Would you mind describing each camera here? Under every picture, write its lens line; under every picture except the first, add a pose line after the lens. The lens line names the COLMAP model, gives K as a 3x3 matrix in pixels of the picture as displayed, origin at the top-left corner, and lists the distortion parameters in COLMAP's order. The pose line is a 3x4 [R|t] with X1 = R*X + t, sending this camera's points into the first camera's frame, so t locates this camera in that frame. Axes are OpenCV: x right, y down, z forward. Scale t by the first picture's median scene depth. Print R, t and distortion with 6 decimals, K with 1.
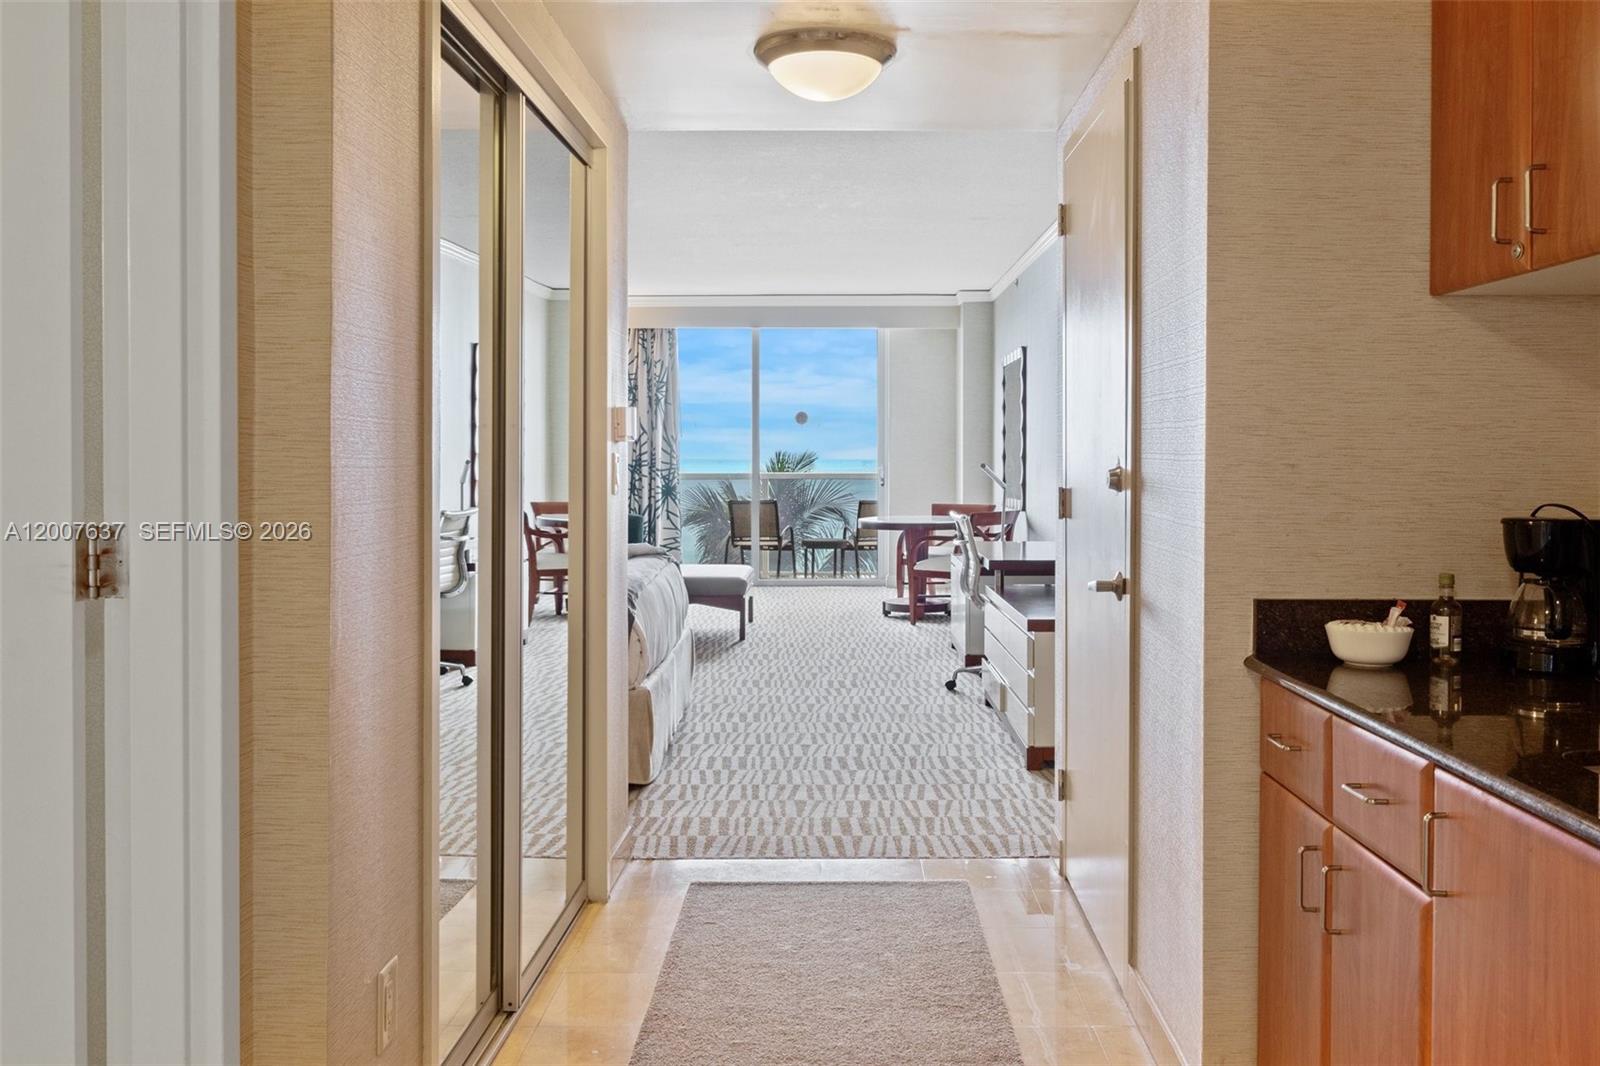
lens RADIAL K [[1334.5, 0, 799.6], [0, 1334.5, 529.4], [0, 0, 1]] dist [-0.004972, -0.002568]
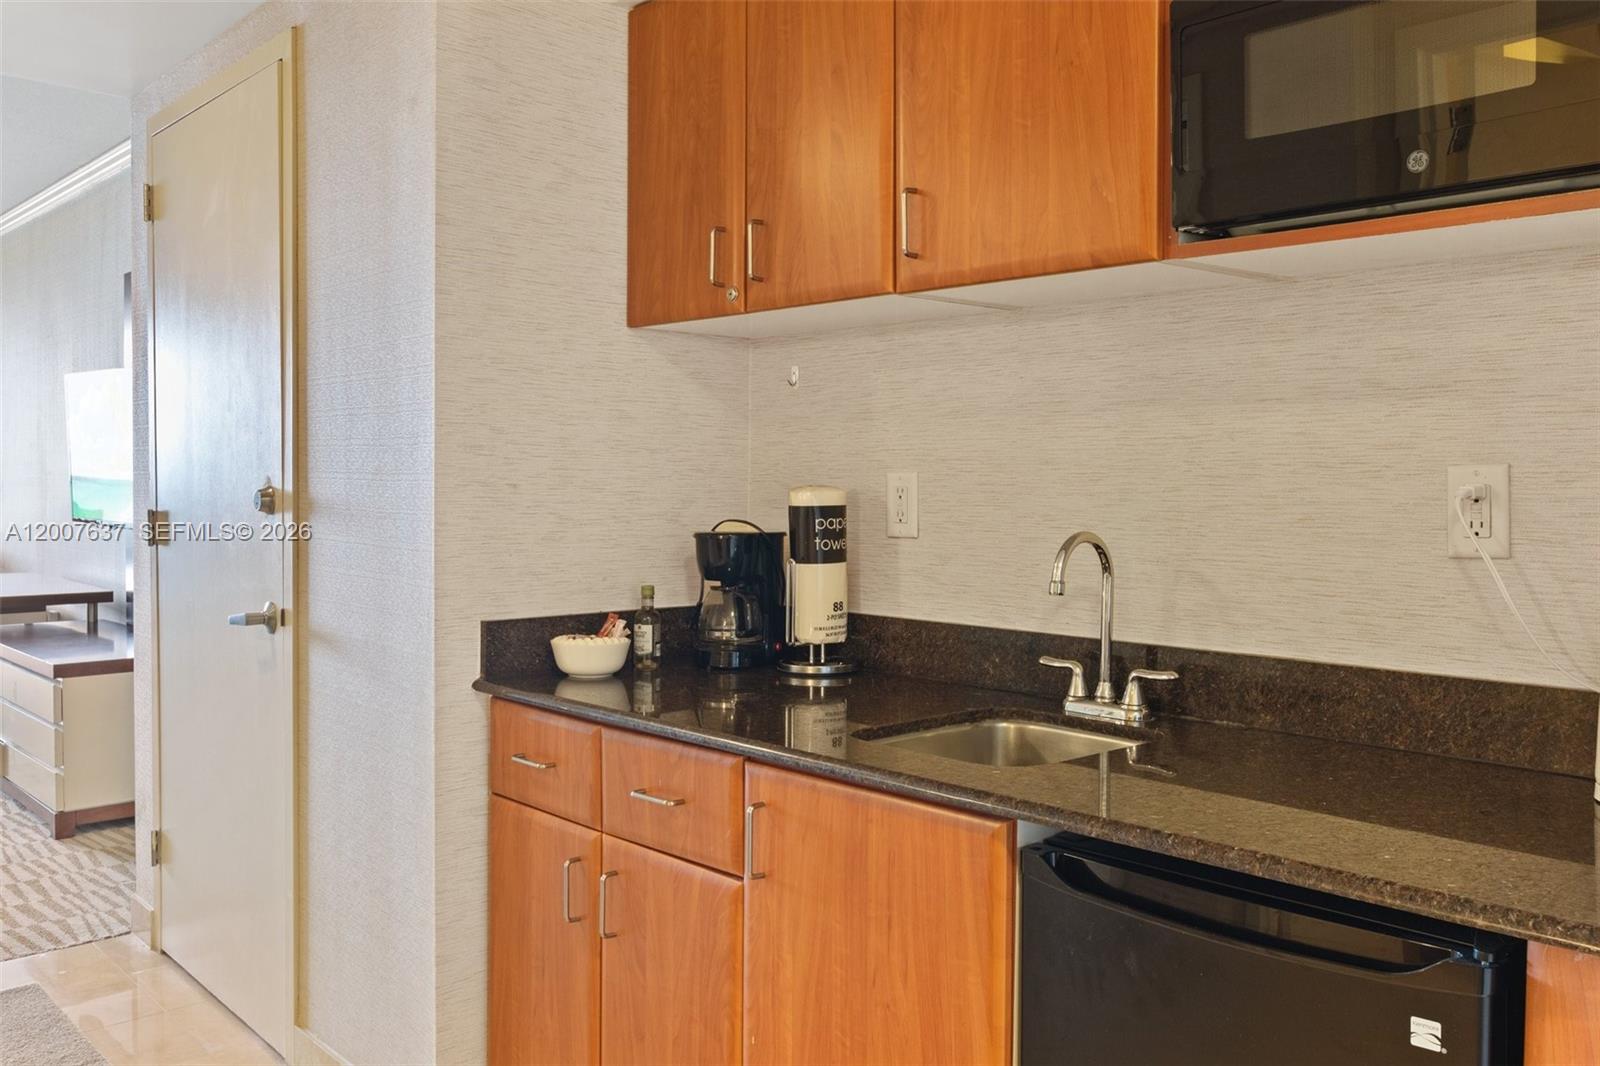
lens RADIAL K [[1336.0, 0, 796.7], [0, 1336.0, 567.7], [0, 0, 1]] dist [-0.011326, 0.000334]
pose [[0.721175, -0.041319, 0.691520, -0.177594], [0.031260, 0.999144, 0.027099, -0.006876], [-0.692048, 0.002074, 0.721849, 0.129939]]
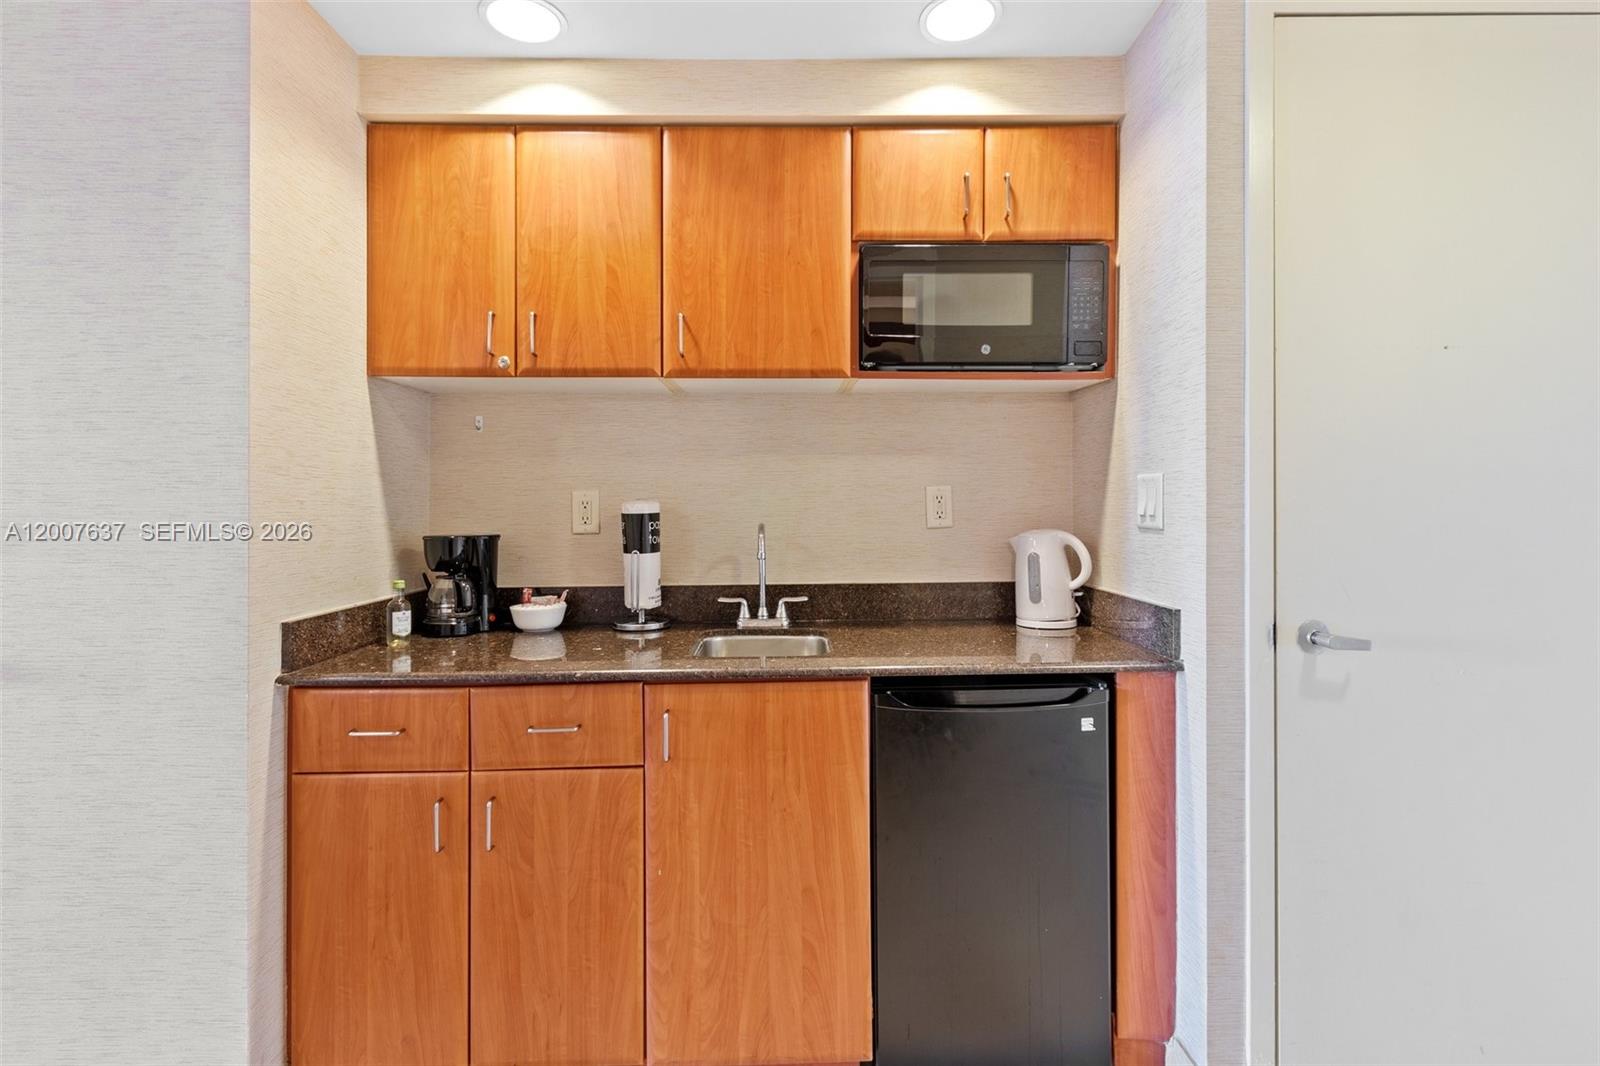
lens RADIAL K [[792.8, 0, 763.7], [0, 792.8, 533.6], [0, 0, 1]] dist [0.001813, -0.000027]
pose [[-0.061069, -0.036619, 0.997462, -0.347999], [0.059877, 0.997393, 0.040283, -0.024818], [-0.996336, 0.062185, -0.058717, 0.655985]]
